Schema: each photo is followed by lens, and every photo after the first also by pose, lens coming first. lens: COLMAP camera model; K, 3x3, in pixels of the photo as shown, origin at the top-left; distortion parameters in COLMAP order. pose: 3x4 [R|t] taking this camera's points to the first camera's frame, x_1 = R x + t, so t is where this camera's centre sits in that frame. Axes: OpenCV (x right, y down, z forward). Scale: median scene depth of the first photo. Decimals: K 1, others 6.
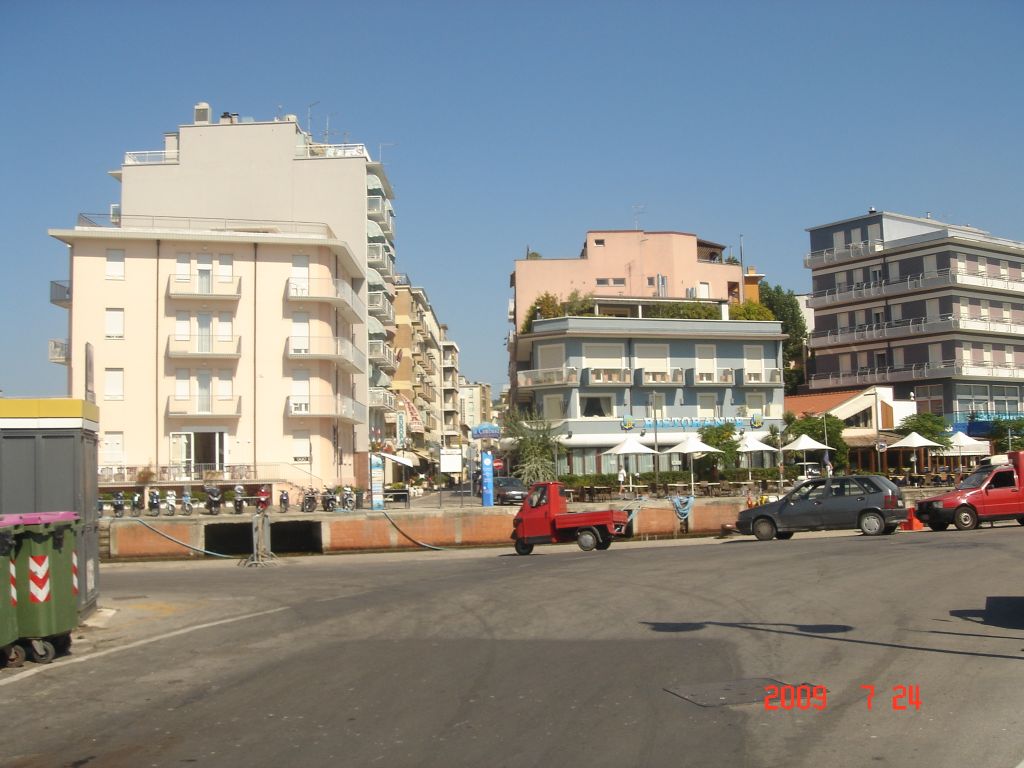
lens RADIAL K [[1149.9, 0, 496.5], [0, 1149.9, 382.5], [0, 0, 1]] dist [-0.260052, 0.525190]
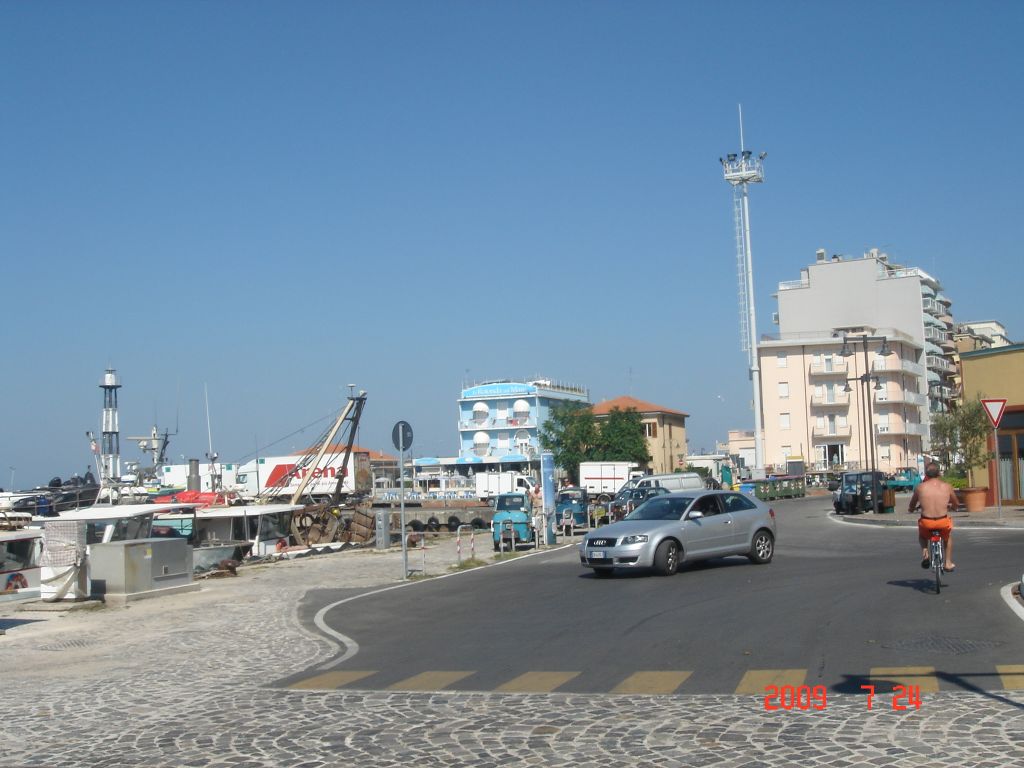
lens RADIAL K [[1149.9, 0, 496.5], [0, 1149.9, 382.5], [0, 0, 1]] dist [-0.260052, 0.525190]
pose [[0.851748, -0.047975, -0.521750, 0.253484], [0.053364, 0.998564, -0.004701, -0.081445], [0.521227, -0.023839, 0.853085, -0.906885]]
